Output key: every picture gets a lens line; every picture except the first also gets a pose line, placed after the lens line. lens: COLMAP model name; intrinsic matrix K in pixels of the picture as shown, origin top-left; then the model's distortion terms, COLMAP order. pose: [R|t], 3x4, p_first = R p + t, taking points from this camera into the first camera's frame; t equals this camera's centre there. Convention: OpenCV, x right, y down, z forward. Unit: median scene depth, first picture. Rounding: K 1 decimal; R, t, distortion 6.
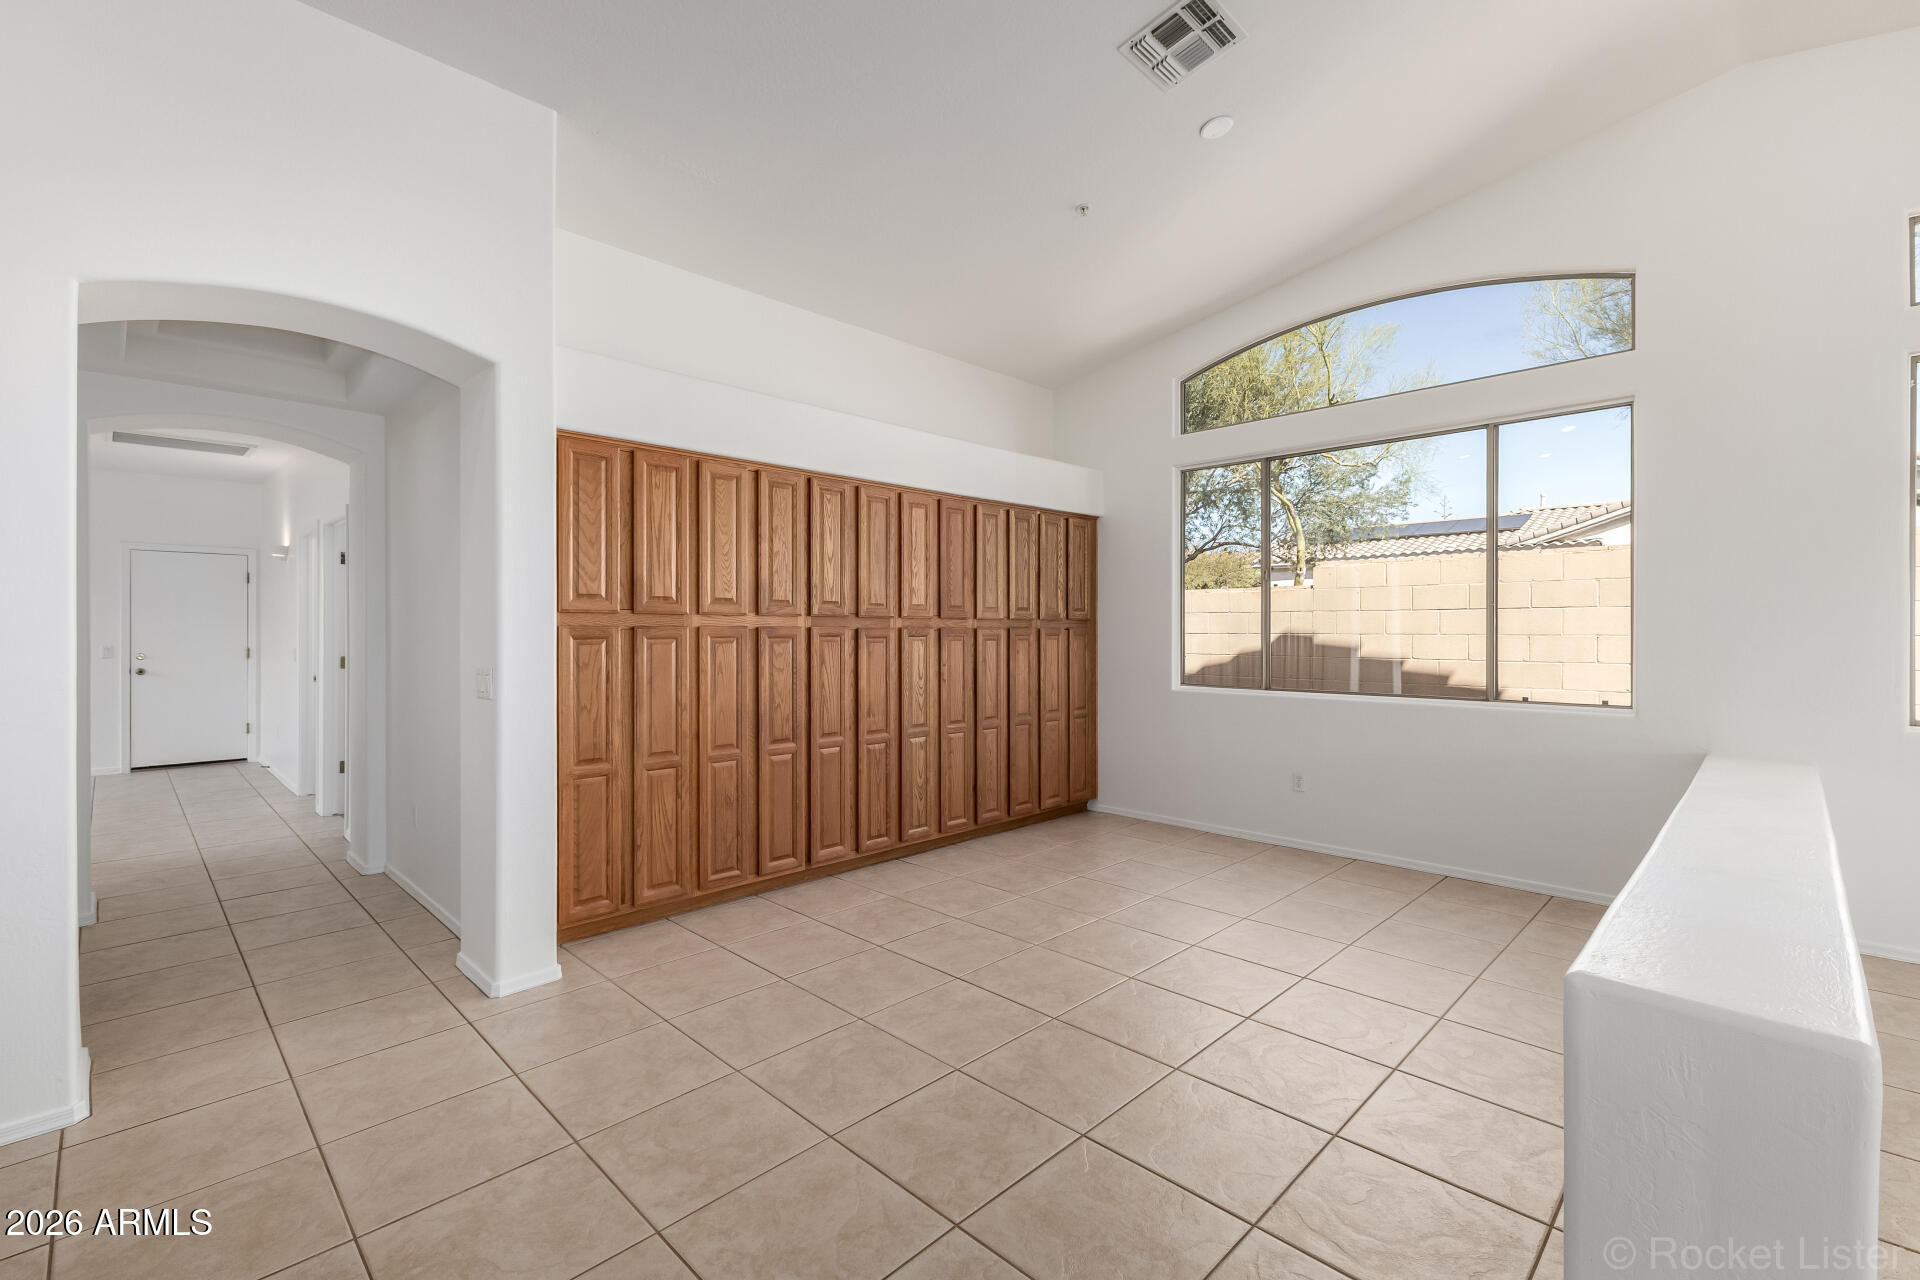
lens RADIAL K [[836.3, 0, 951.4], [0, 836.3, 631.2], [0, 0, 1]] dist [0.012899, -0.000543]
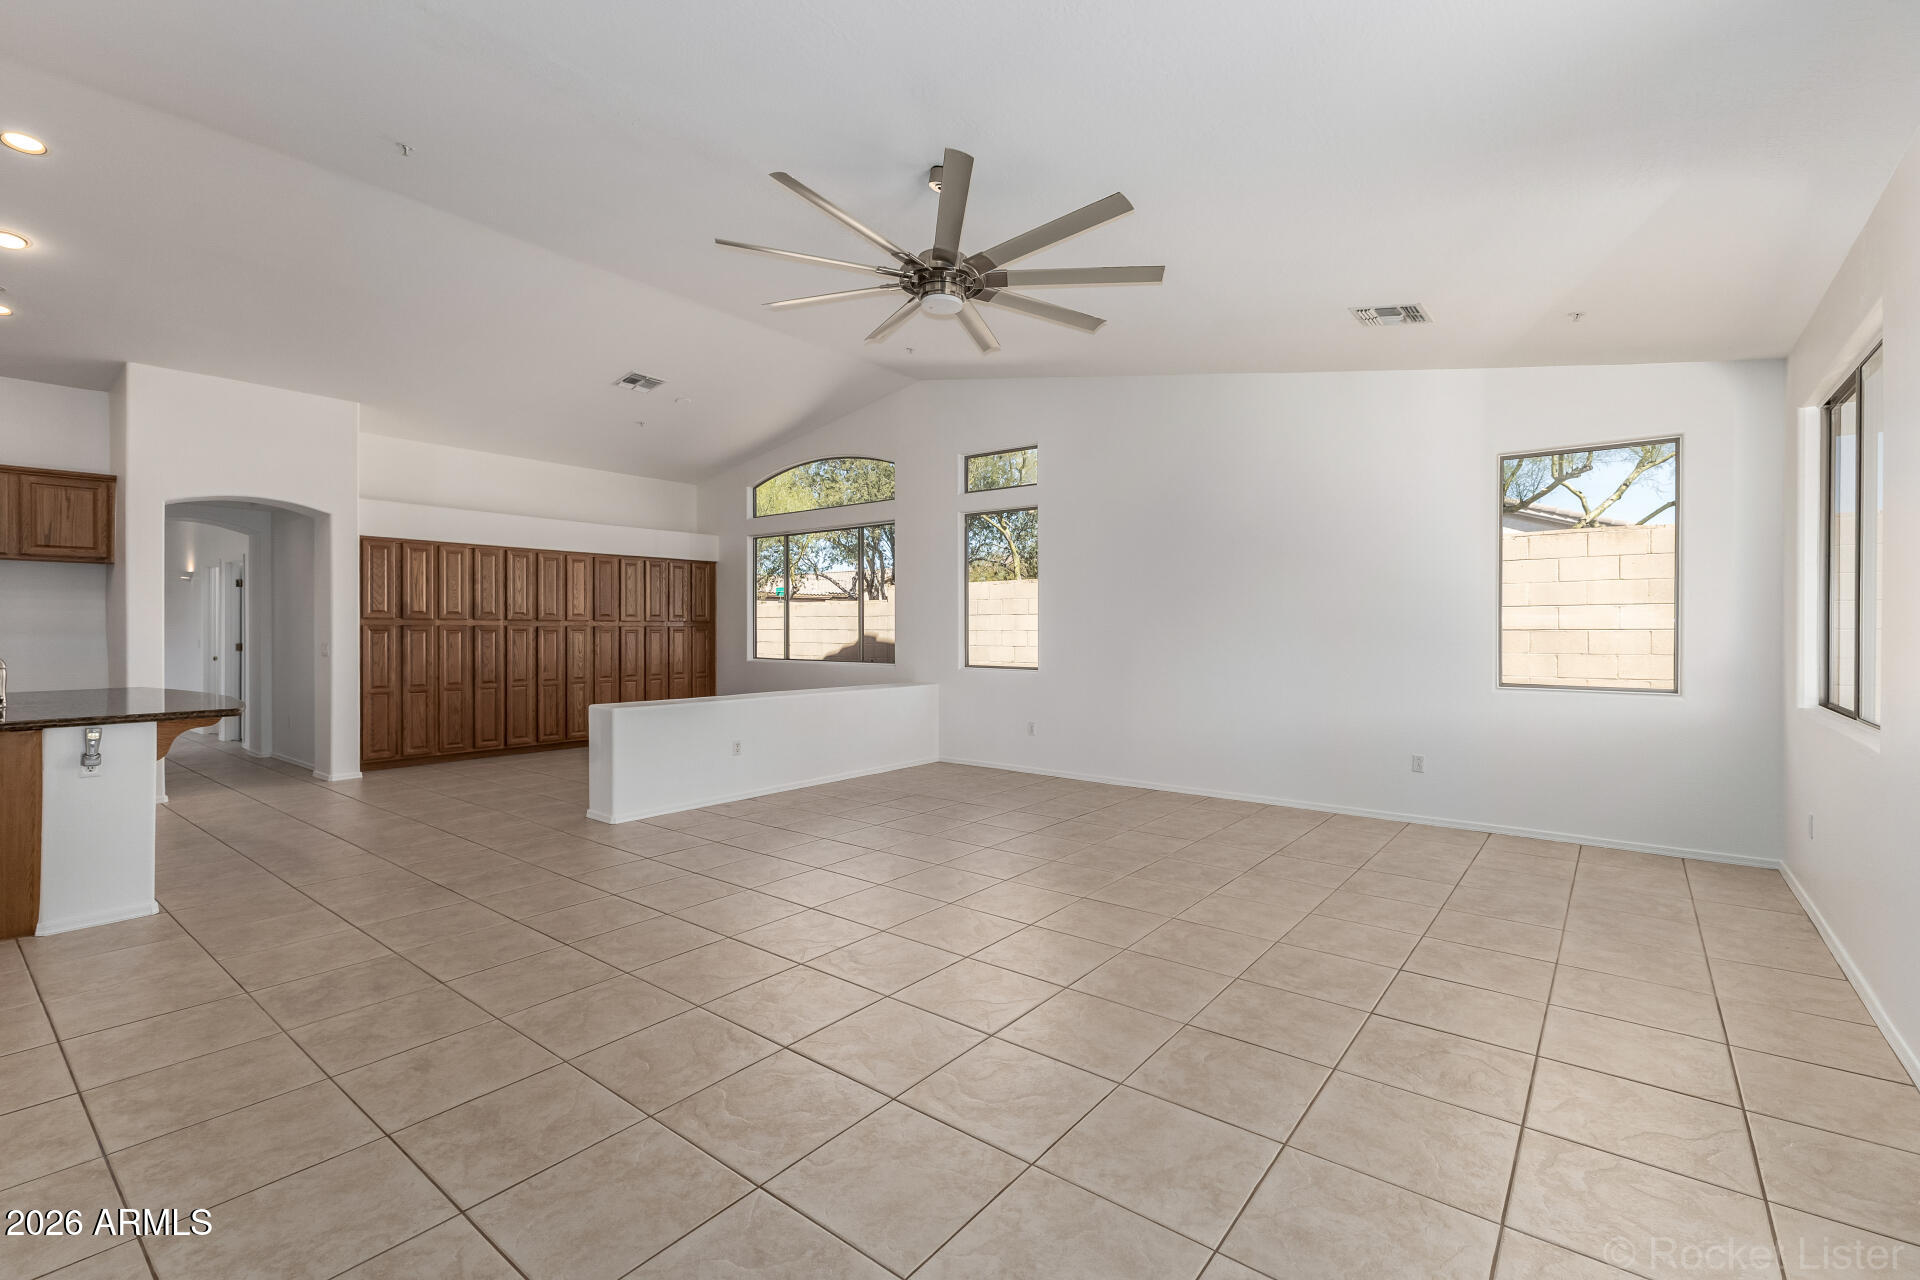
lens RADIAL K [[836.3, 0, 950.7], [0, 836.3, 631.5], [0, 0, 1]] dist [0.012899, -0.000543]
pose [[0.994160, -0.002562, 0.107888, 0.675476], [0.002683, 0.999996, -0.000974, 0.014058], [-0.107885, 0.001258, 0.994163, -1.110027]]
